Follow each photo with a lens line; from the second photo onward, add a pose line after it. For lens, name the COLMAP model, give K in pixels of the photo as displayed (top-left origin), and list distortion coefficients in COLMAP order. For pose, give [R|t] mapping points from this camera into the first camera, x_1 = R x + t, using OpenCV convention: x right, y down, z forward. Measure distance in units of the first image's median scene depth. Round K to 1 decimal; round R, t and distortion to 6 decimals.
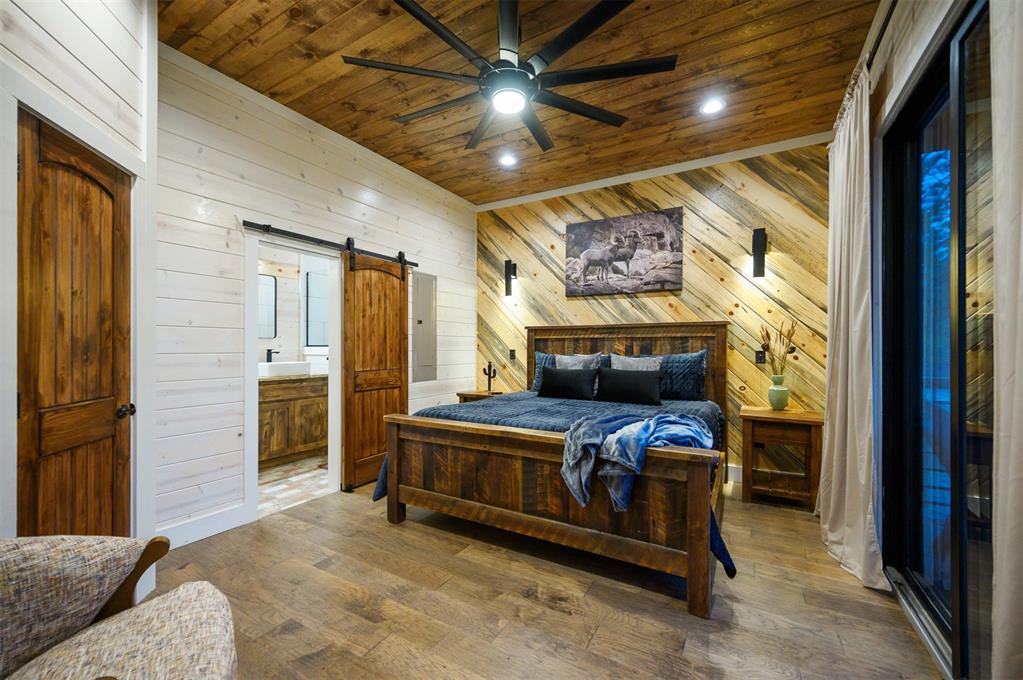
lens RADIAL K [[411.1, 0, 512.7], [0, 411.1, 346.4], [0, 0, 1]] dist [0.016256, 0.000766]
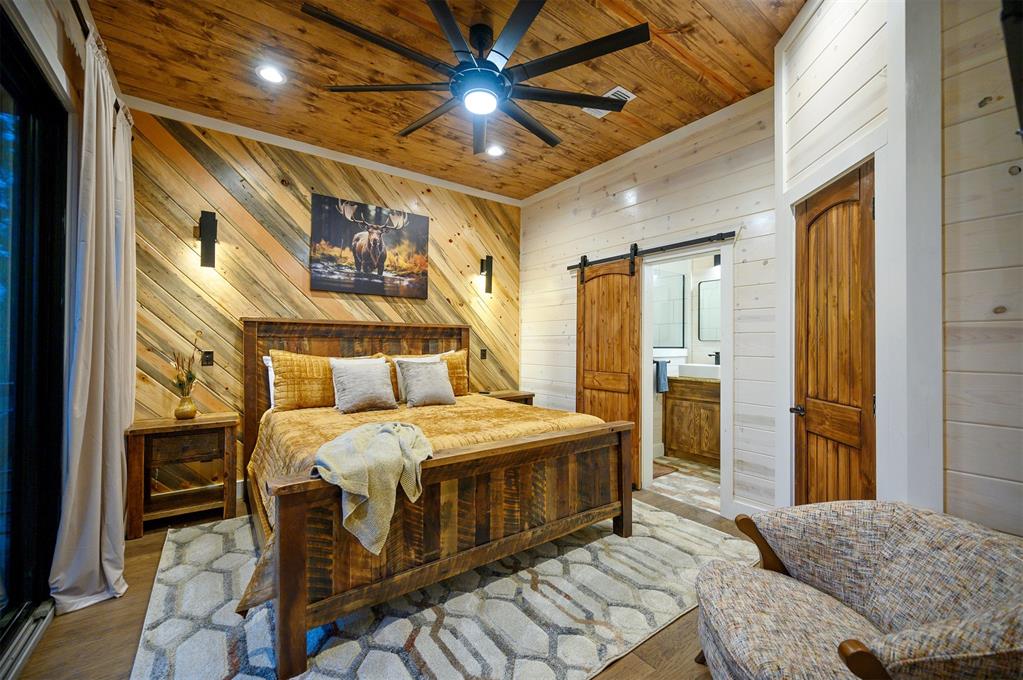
lens RADIAL K [[411.1, 0, 512.7], [0, 411.1, 342.8], [0, 0, 1]] dist [0.016256, 0.000766]
pose [[0.404610, 0.000300, 0.914489, -0.500208], [-0.004829, 0.999987, 0.001809, -0.010110], [-0.914476, -0.005148, 0.404606, 0.360197]]
